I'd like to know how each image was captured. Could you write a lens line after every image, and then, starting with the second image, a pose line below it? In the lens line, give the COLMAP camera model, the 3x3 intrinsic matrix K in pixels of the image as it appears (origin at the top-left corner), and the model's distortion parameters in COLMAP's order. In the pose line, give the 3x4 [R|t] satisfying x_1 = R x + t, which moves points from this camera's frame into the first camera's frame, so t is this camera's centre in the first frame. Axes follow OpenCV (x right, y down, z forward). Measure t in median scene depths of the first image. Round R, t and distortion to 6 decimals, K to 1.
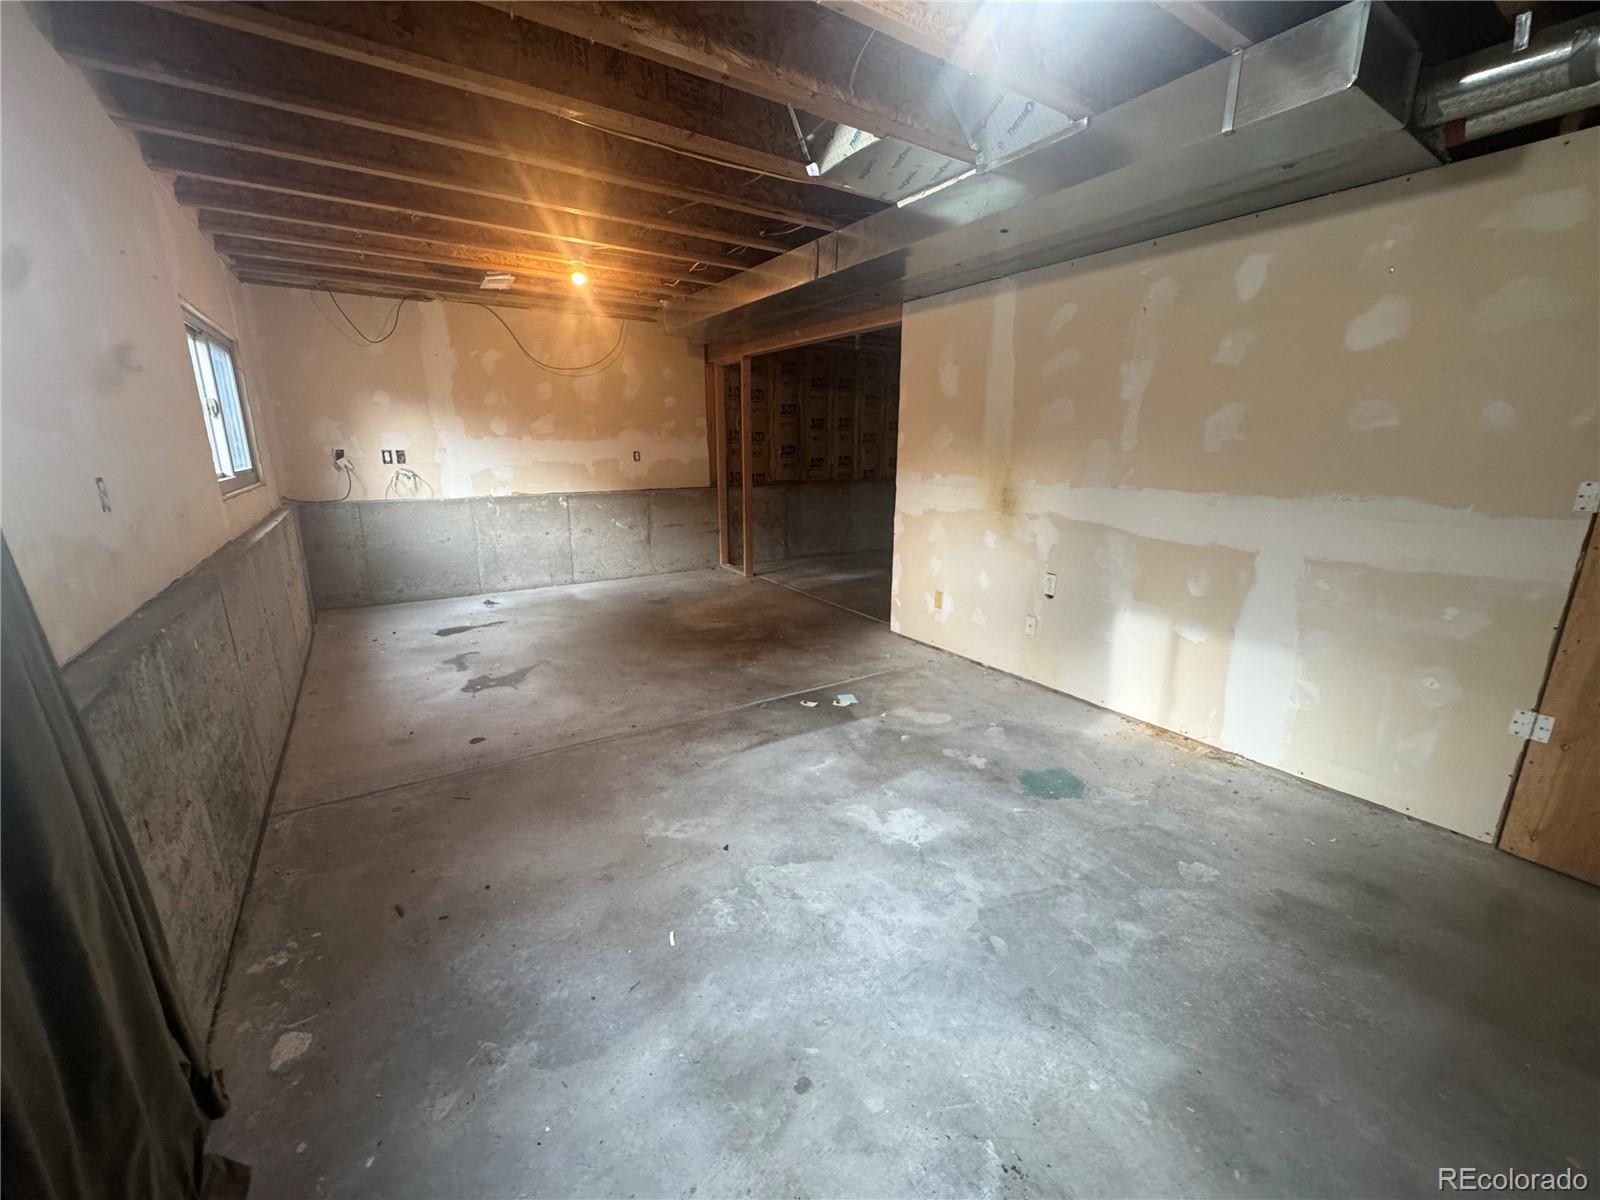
lens RADIAL K [[638.4, 0, 800.0], [0, 638.4, 600.0], [0, 0, 1]] dist [-0.003730, 0.000209]
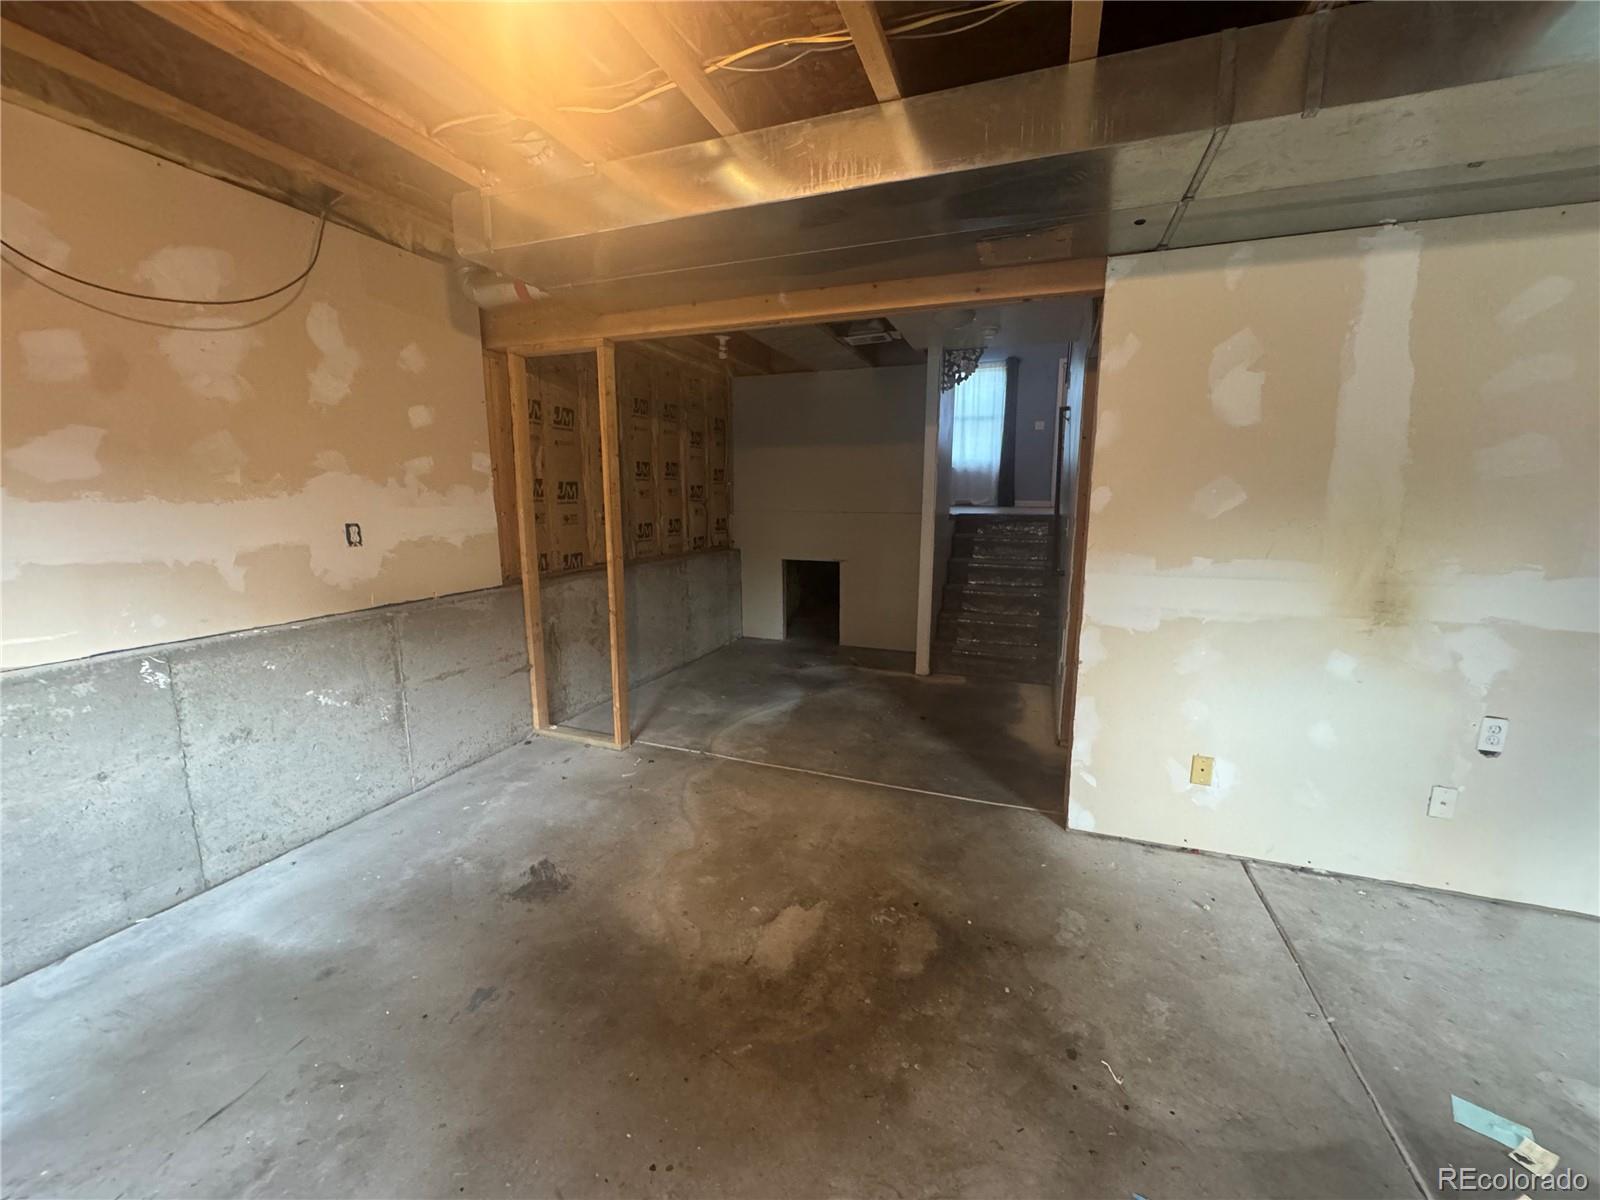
lens RADIAL K [[638.4, 0, 800.0], [0, 638.4, 600.0], [0, 0, 1]] dist [-0.003730, 0.000209]
pose [[0.809370, -0.097279, 0.579187, -0.335790], [0.141661, 0.989405, -0.031782, -0.157519], [-0.569958, 0.107772, 0.814575, 0.606299]]
